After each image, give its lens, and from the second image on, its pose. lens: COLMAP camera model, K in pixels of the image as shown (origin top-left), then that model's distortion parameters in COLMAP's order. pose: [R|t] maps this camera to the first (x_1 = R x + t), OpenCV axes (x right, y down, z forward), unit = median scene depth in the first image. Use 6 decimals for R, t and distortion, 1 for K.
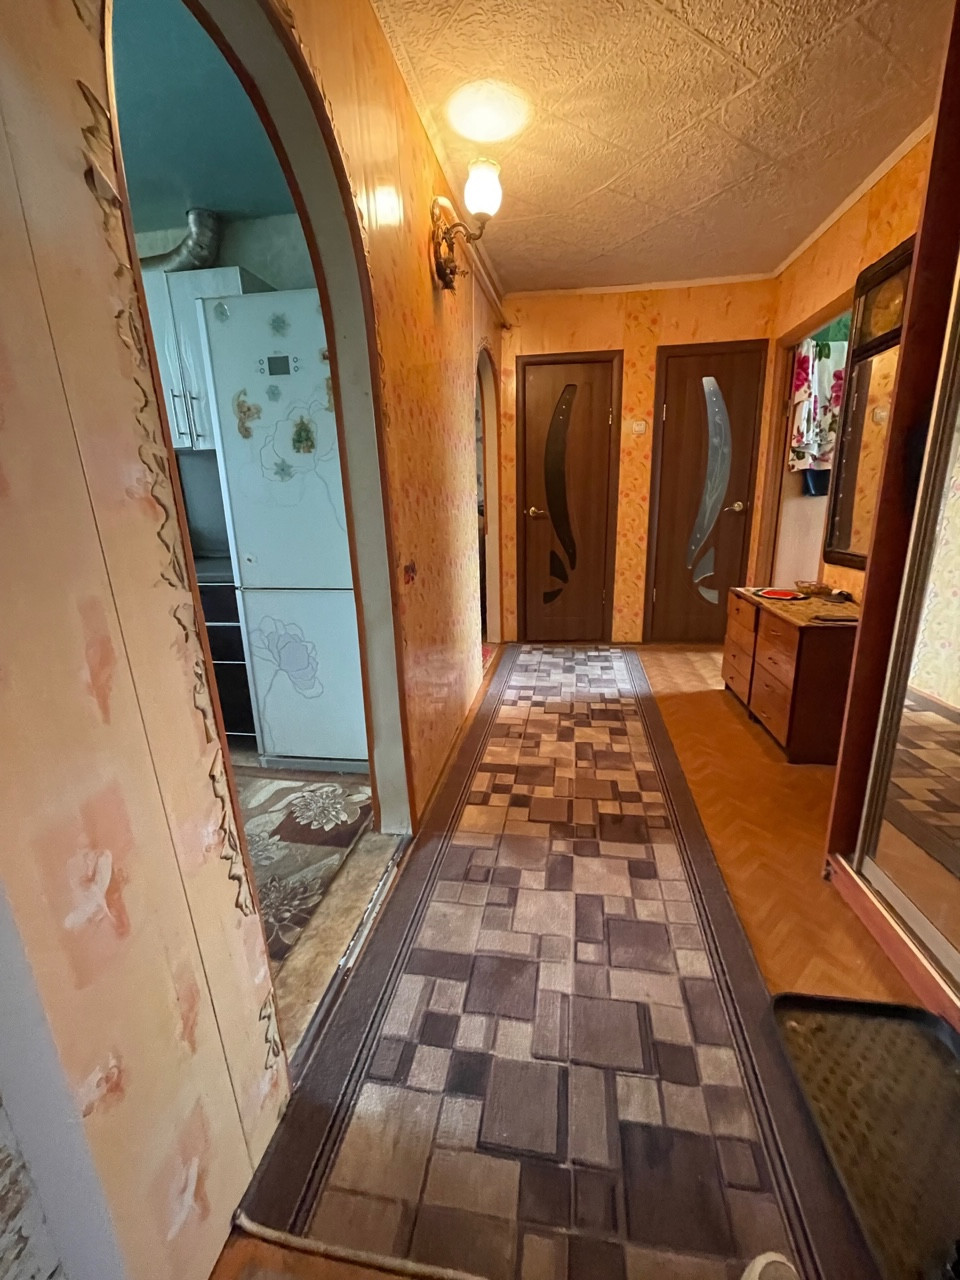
lens RADIAL K [[522.7, 0, 482.1], [0, 522.7, 634.9], [0, 0, 1]] dist [-0.004987, 0.000566]
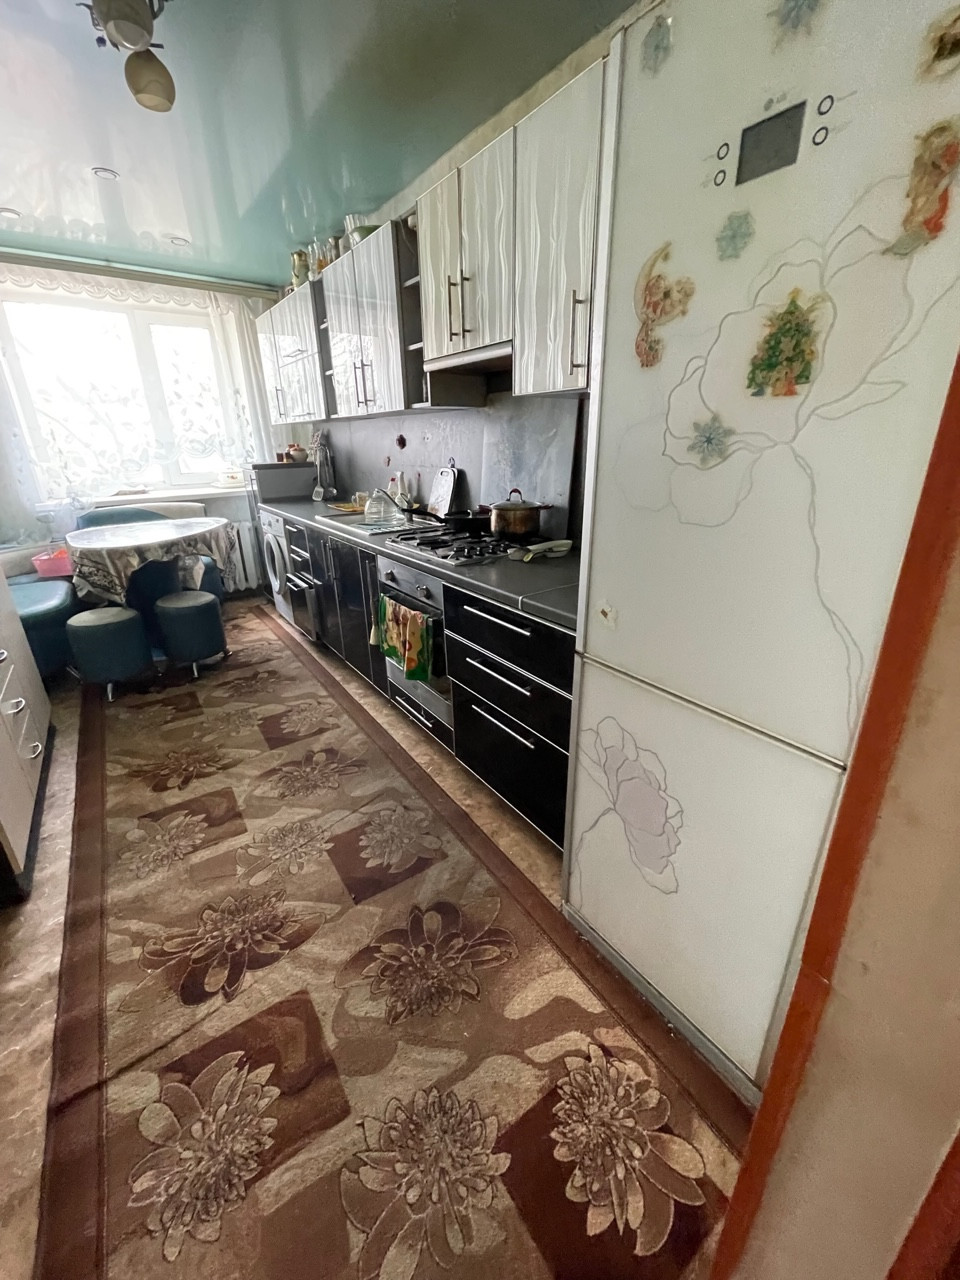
lens RADIAL K [[522.7, 0, 486.2], [0, 522.7, 636.4], [0, 0, 1]] dist [-0.004987, 0.000566]
pose [[0.704193, 0.268389, -0.657328, -0.190969], [-0.190997, 0.963283, 0.188698, -0.210639], [0.683837, -0.007332, 0.729598, 0.574112]]
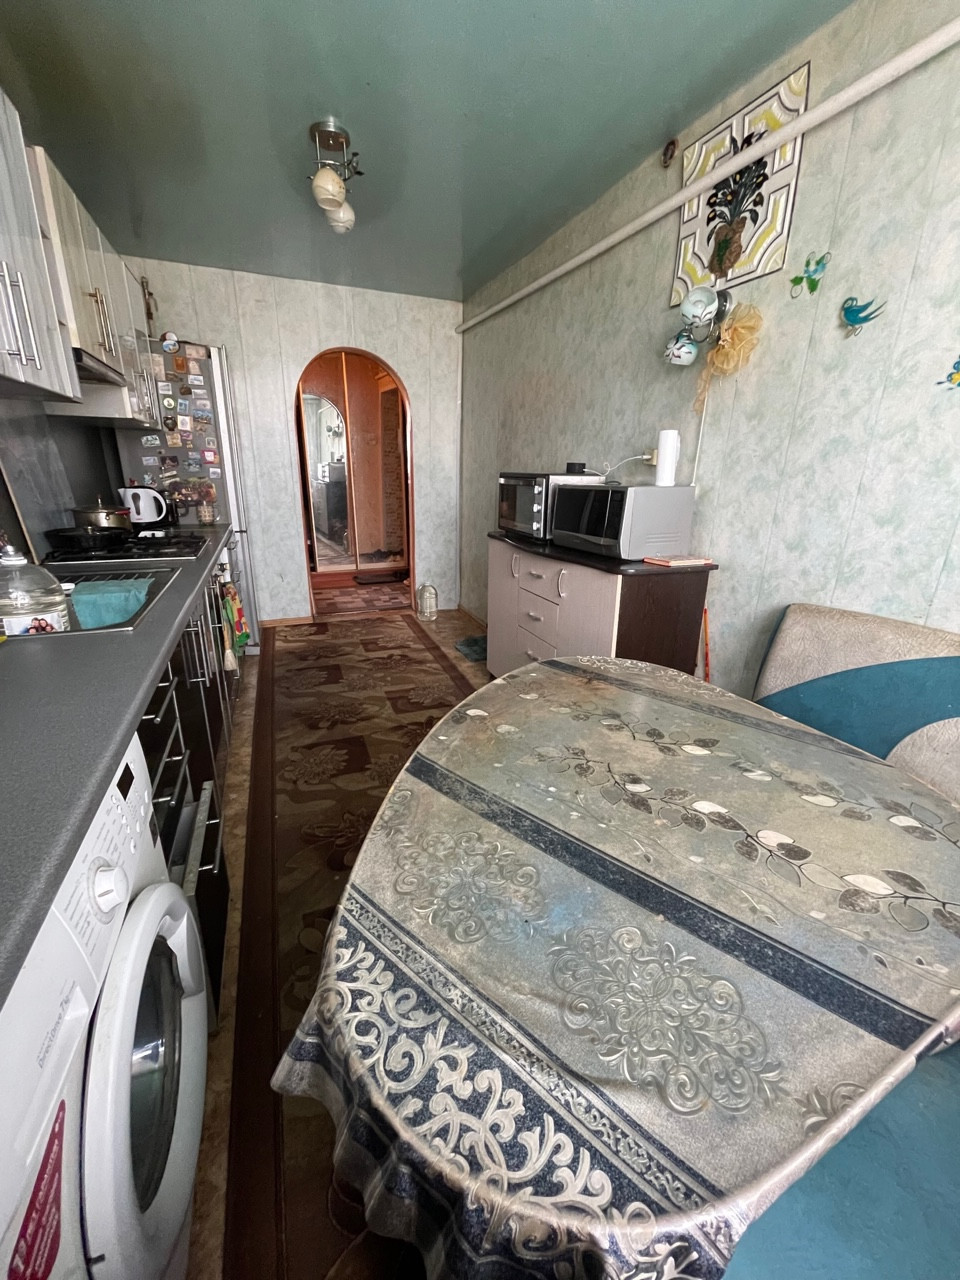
lens RADIAL K [[522.7, 0, 479.7], [0, 522.7, 635.5], [0, 0, 1]] dist [-0.004987, 0.000566]
pose [[-0.510617, -0.251605, 0.822171, -2.340442], [0.217192, 0.887471, 0.406477, -0.314110], [-0.831924, 0.386123, -0.398511, 1.266822]]
